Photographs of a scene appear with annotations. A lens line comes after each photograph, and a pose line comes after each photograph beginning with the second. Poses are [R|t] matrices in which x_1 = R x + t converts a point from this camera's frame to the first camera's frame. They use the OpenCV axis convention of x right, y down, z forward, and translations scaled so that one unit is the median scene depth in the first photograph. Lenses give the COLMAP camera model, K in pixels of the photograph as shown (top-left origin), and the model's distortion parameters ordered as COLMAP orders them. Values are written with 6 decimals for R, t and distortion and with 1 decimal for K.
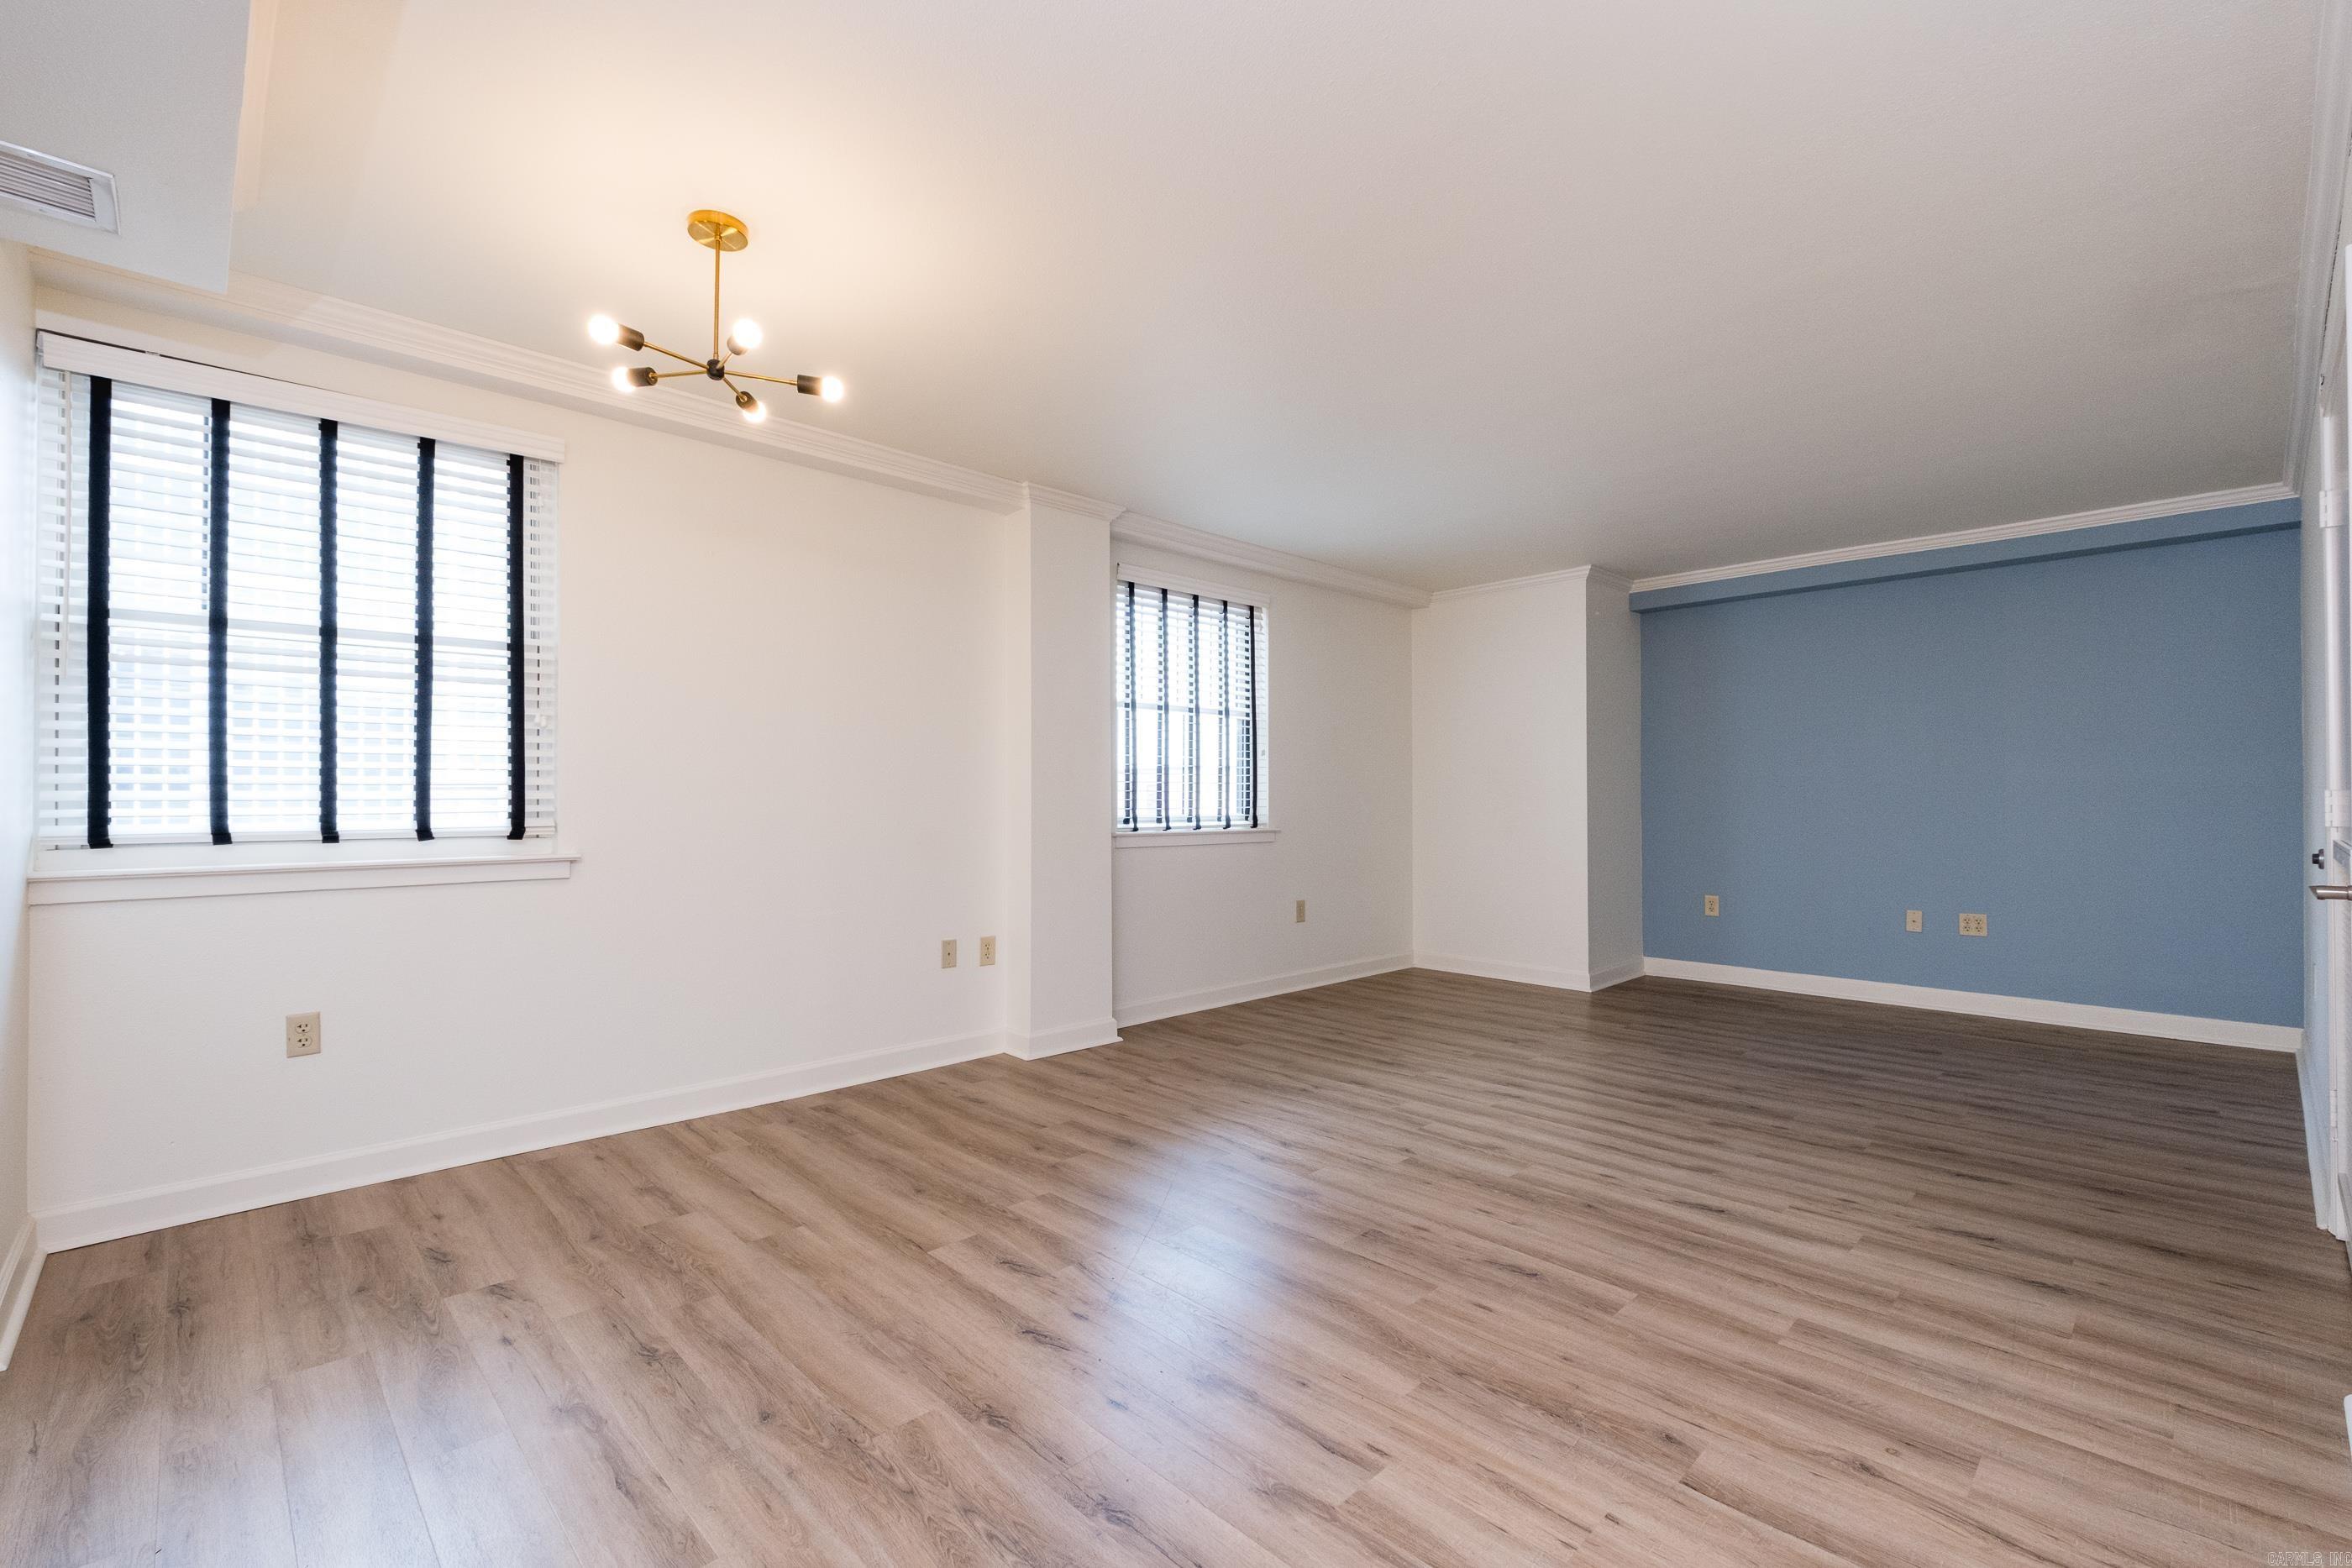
lens RADIAL K [[1232.4, 0, 1048.5], [0, 1232.4, 791.6], [0, 0, 1]] dist [0.011727, -0.013705]
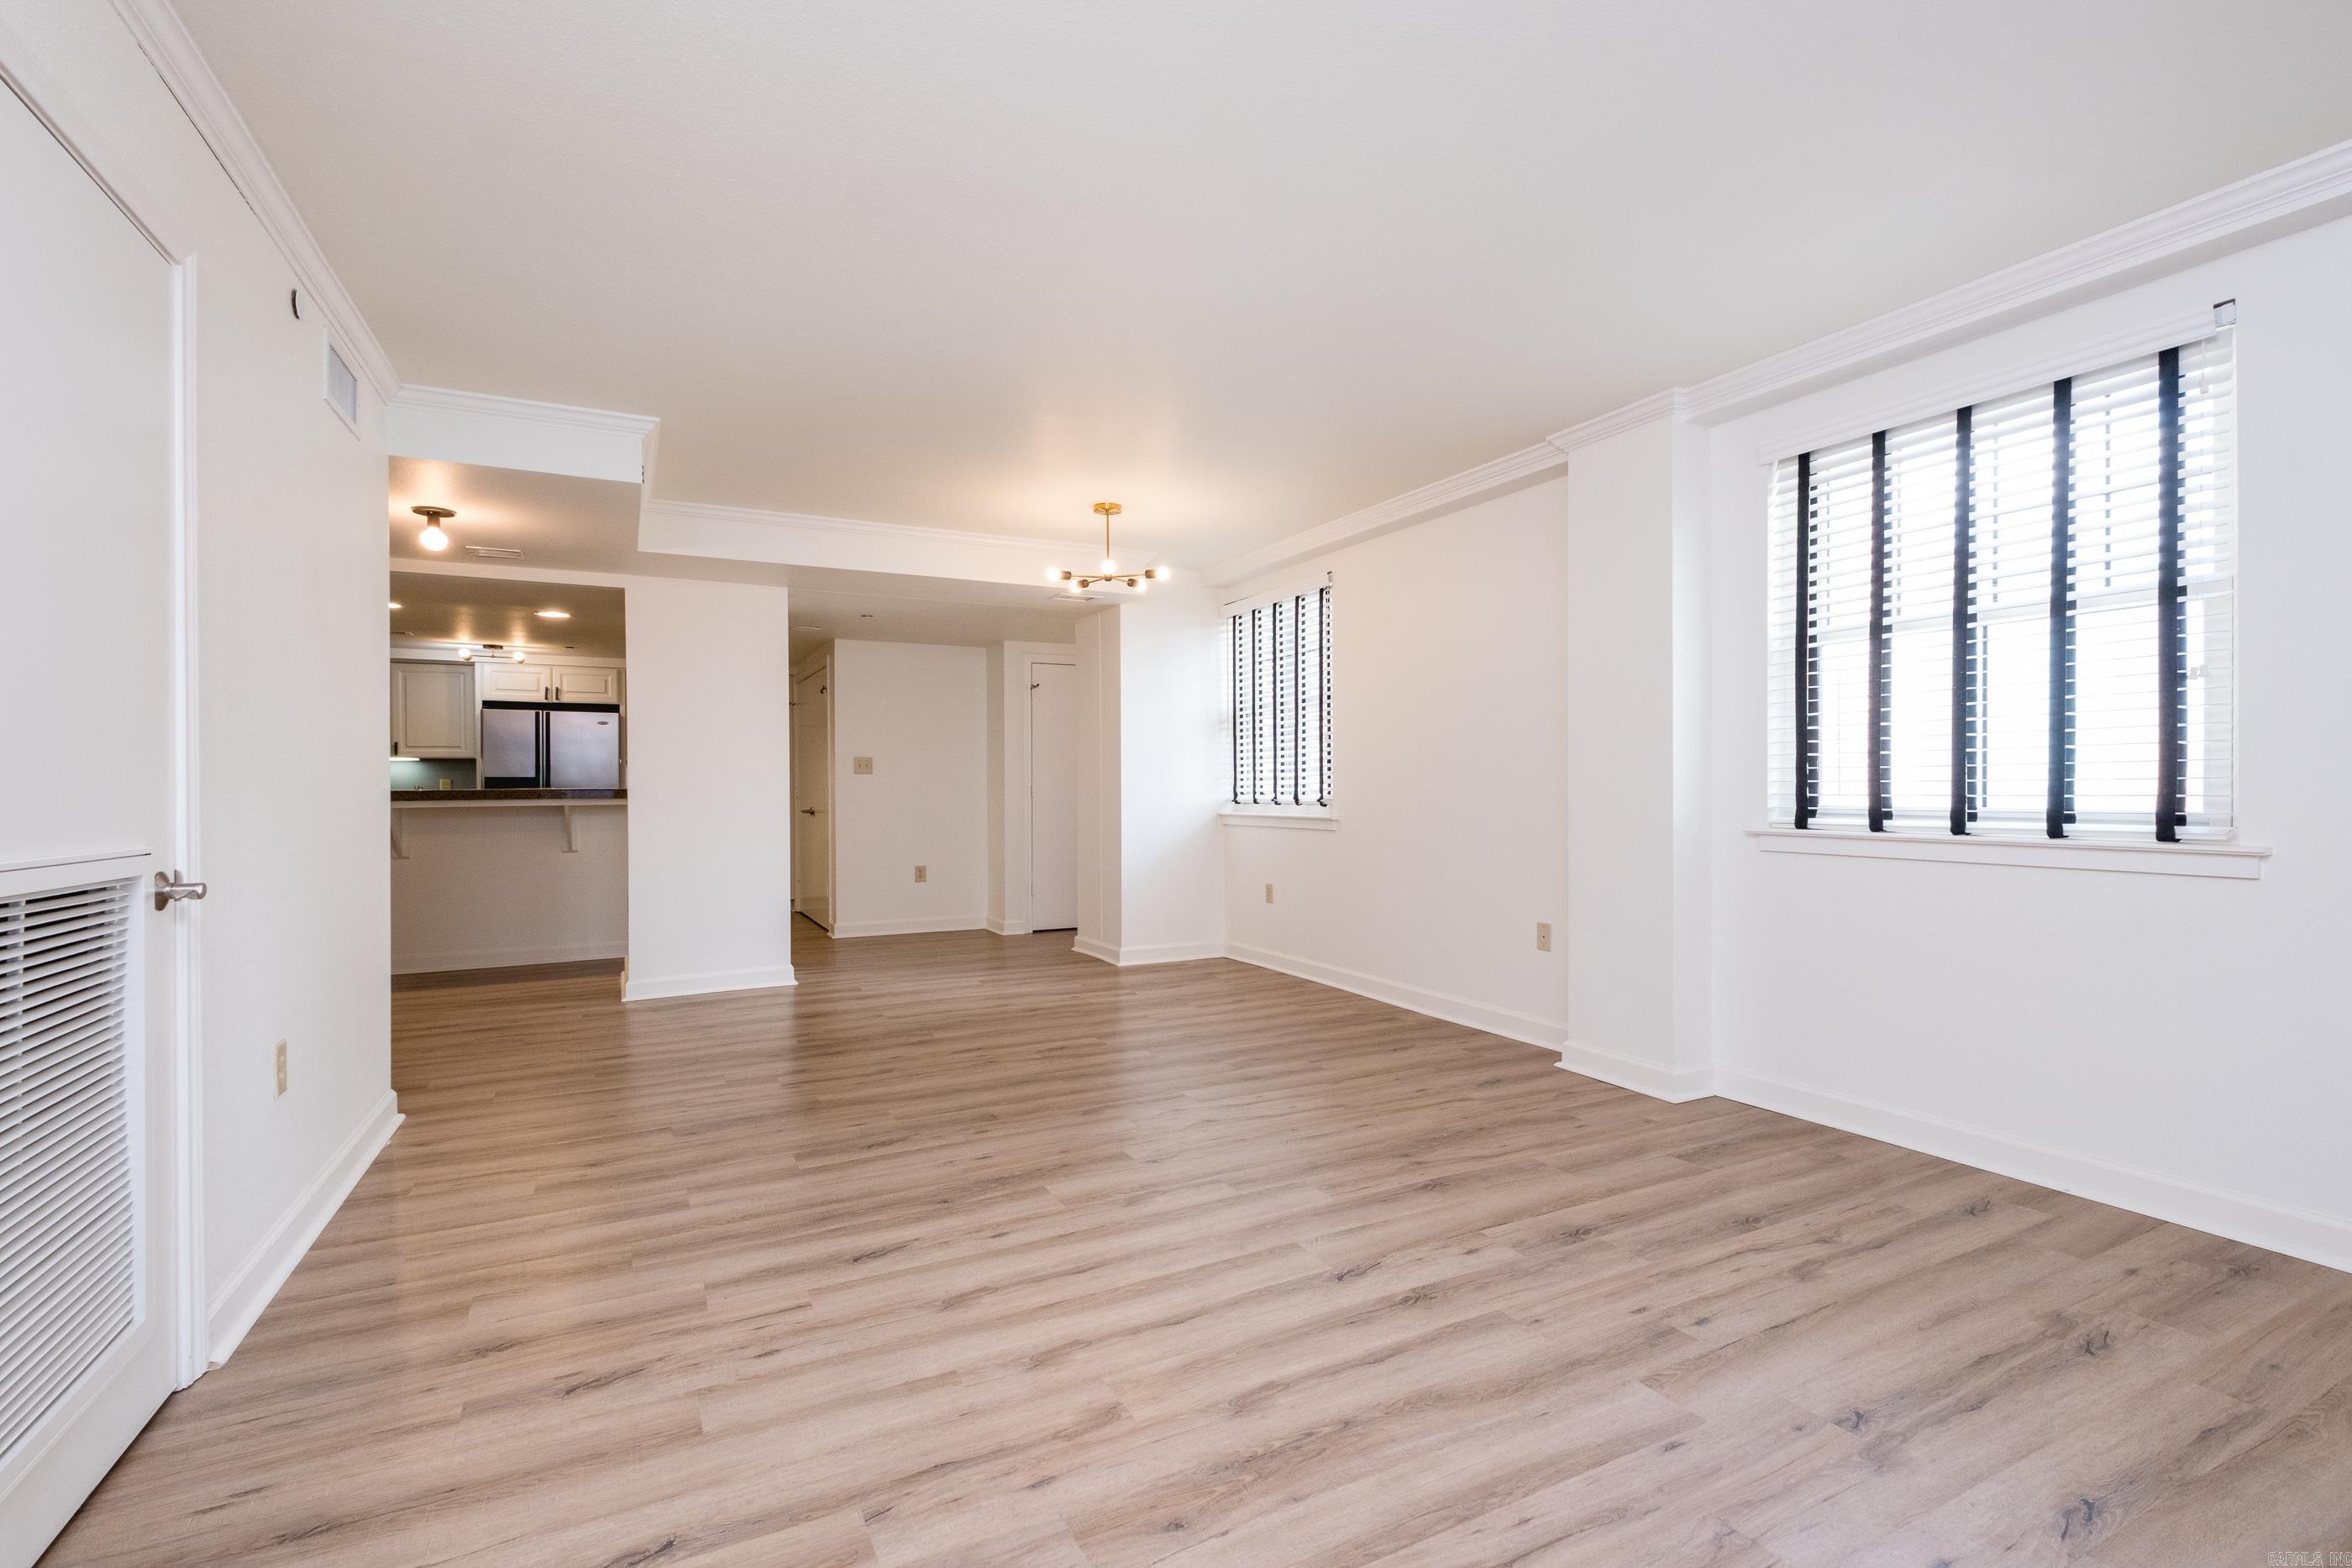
lens RADIAL K [[1101.9, 0, 1260.4], [0, 1101.9, 777.0], [0, 0, 1]] dist [0.009270, -0.009956]
pose [[-0.279462, -0.003953, -0.960149, 1.075330], [0.009524, 0.999931, -0.006888, 0.010978], [0.960109, -0.011069, -0.279405, 1.329022]]
